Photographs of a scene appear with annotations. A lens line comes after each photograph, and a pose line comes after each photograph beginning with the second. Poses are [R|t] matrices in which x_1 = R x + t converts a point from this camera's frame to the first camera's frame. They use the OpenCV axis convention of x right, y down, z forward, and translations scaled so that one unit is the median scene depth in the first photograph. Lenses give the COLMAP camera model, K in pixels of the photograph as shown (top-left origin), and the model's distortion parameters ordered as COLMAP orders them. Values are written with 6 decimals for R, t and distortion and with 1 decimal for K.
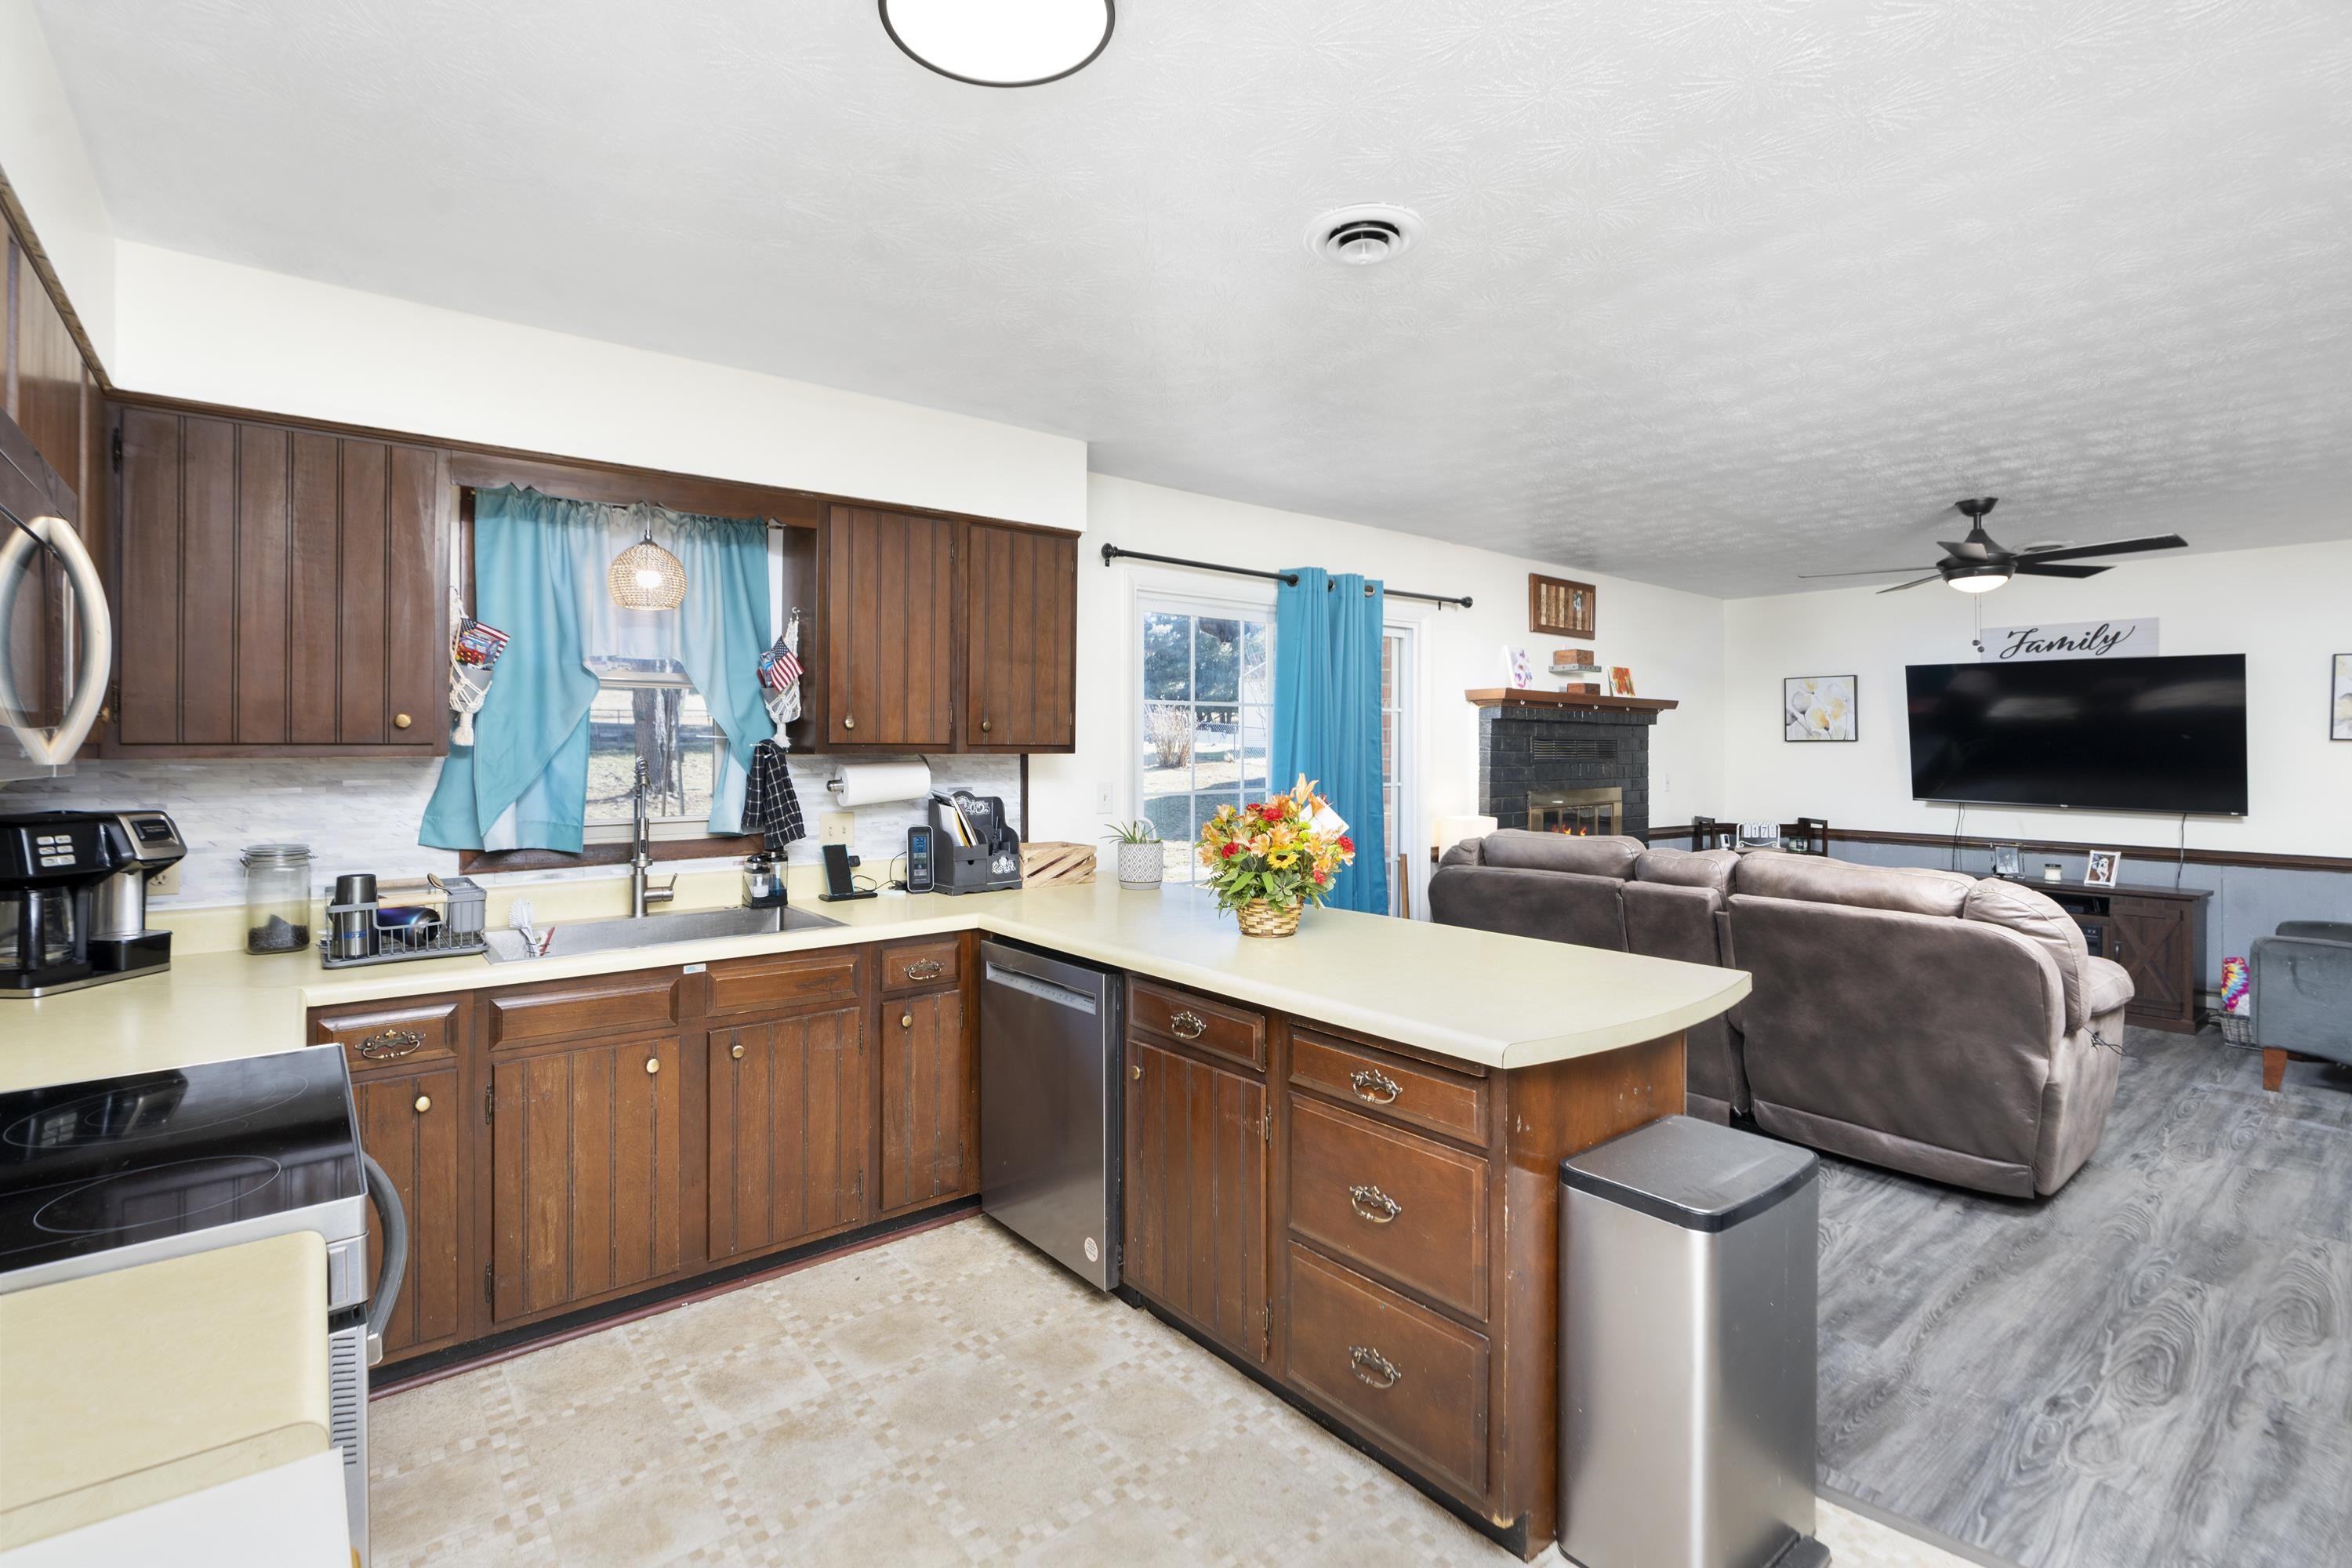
lens RADIAL K [[1080.5, 0, 1183.0], [0, 1080.5, 751.3], [0, 0, 1]] dist [-0.004968, 0.002873]
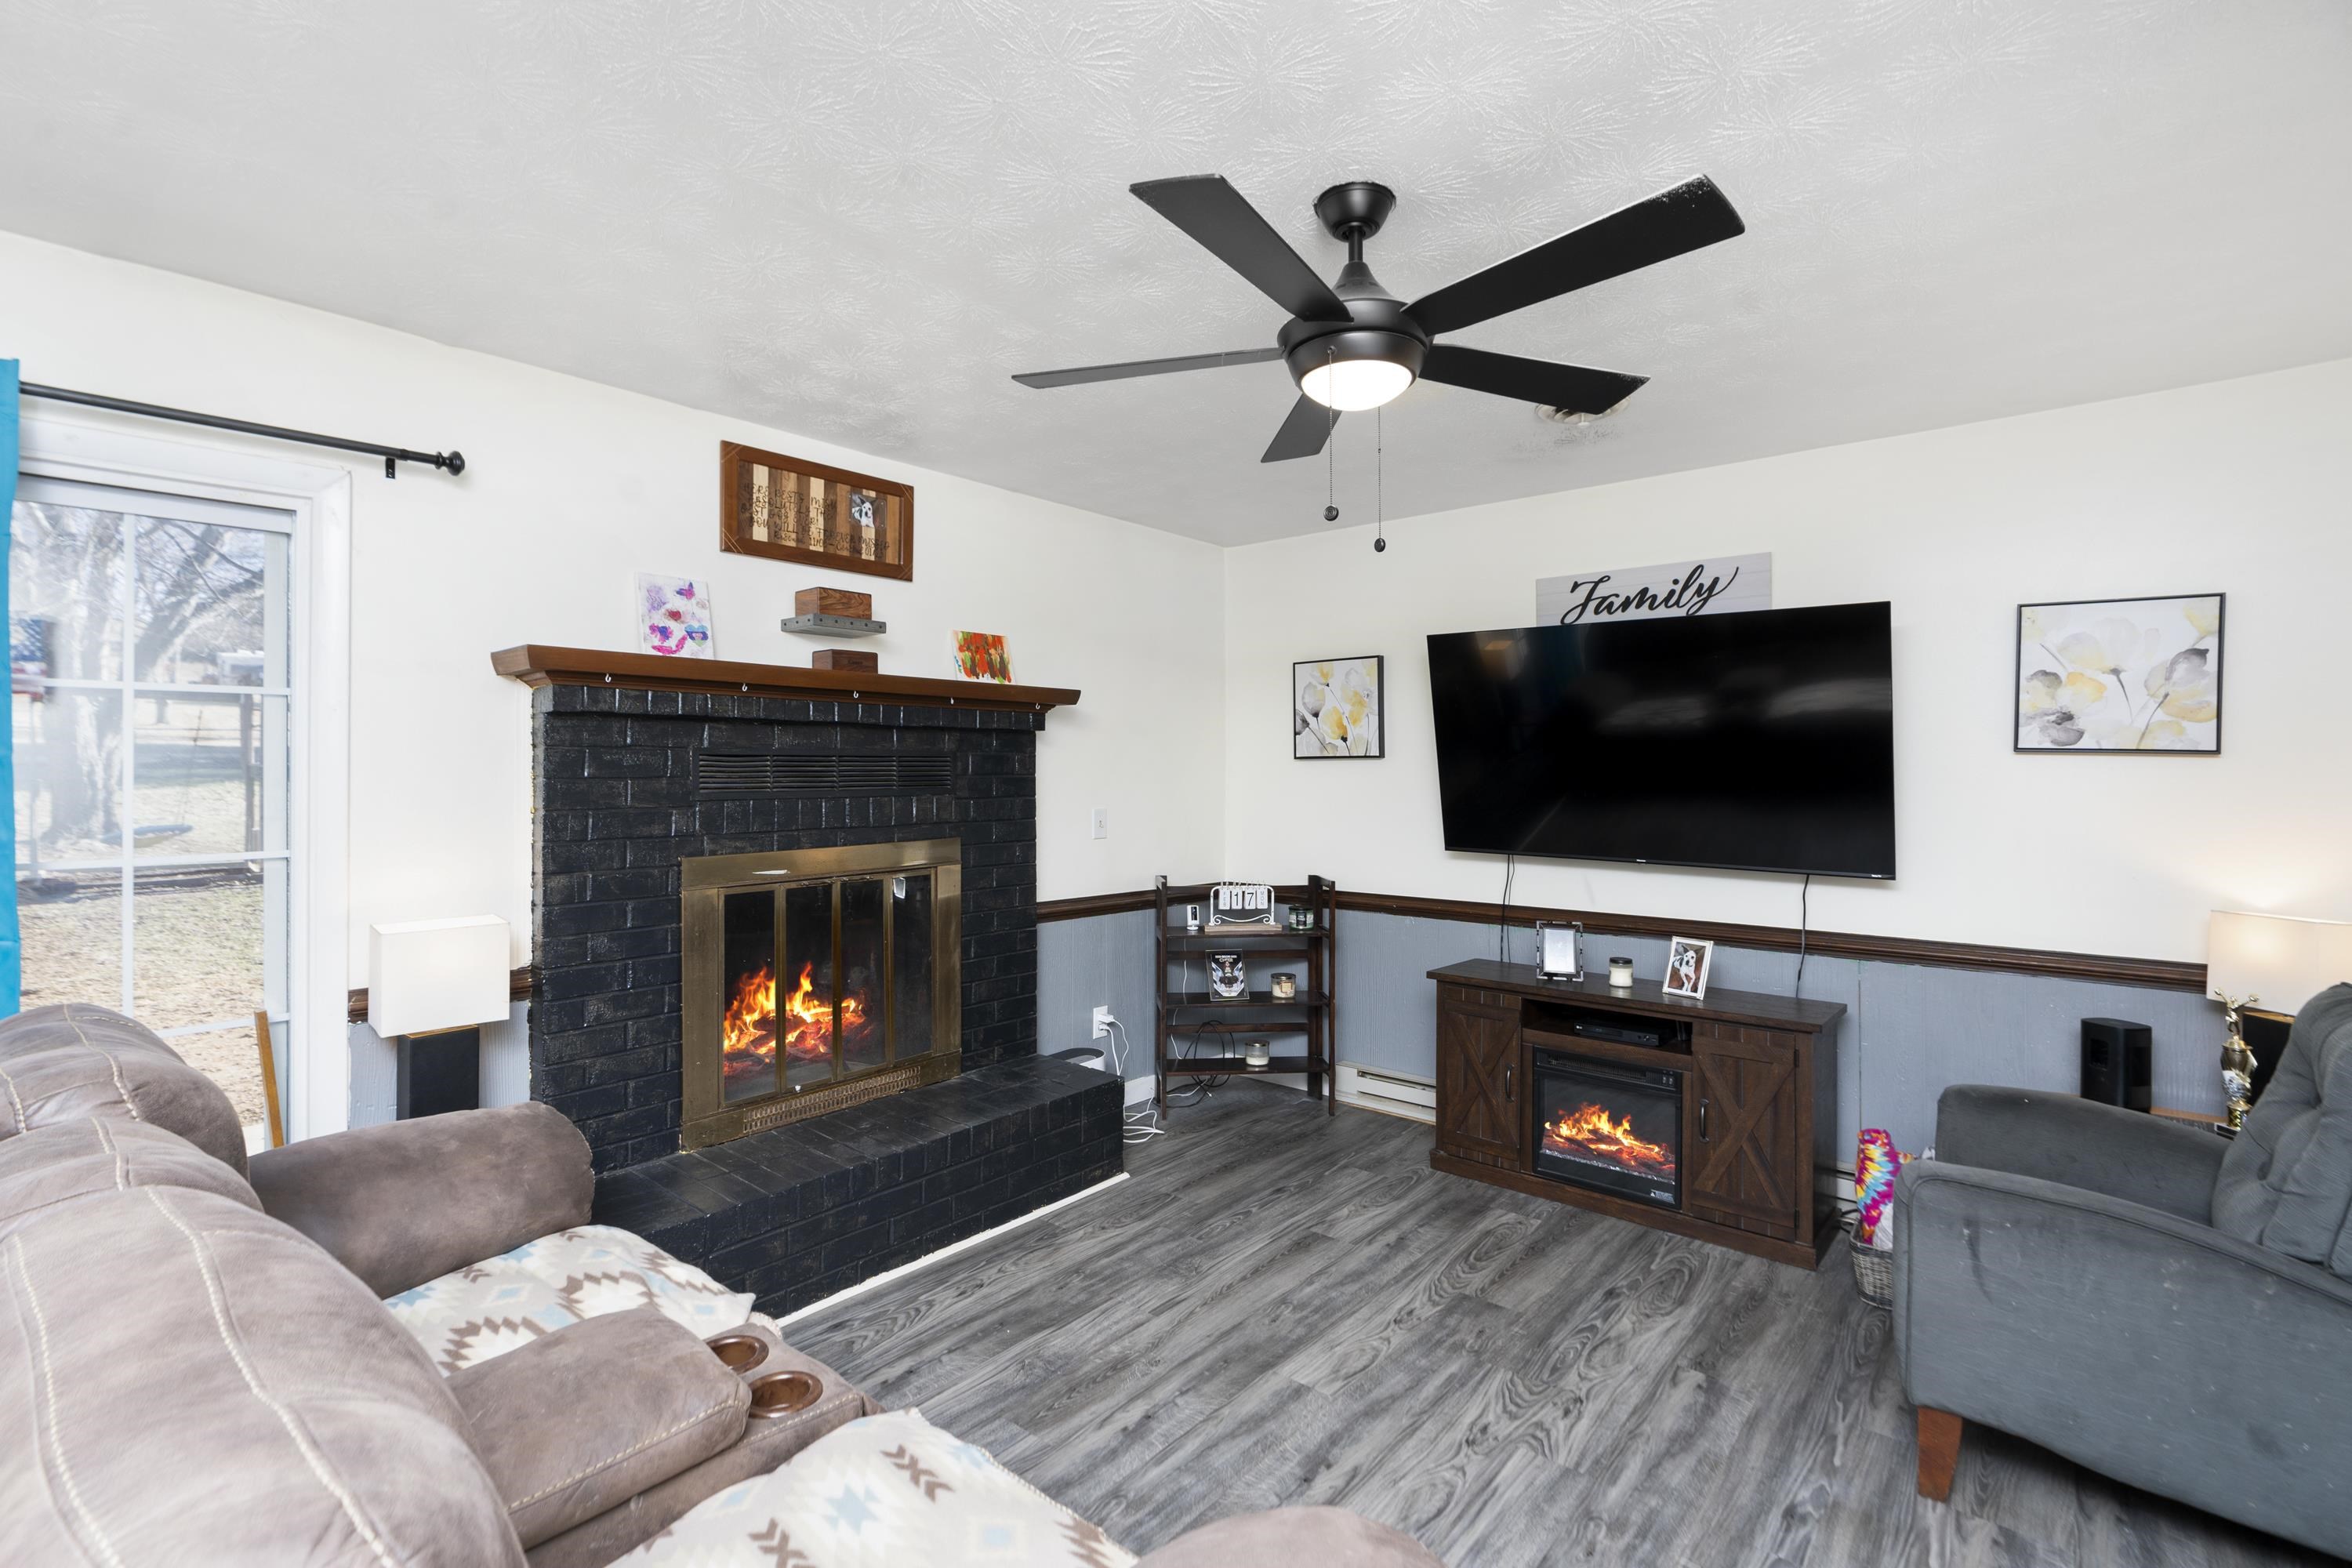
lens RADIAL K [[1080.5, 0, 1175.3], [0, 1080.5, 777.3], [0, 0, 1]] dist [-0.004968, 0.002873]
pose [[0.983611, -0.007243, 0.180158, 0.440571], [0.006804, 0.999972, 0.003052, -0.000231], [-0.180175, -0.001776, 0.983633, 0.437463]]
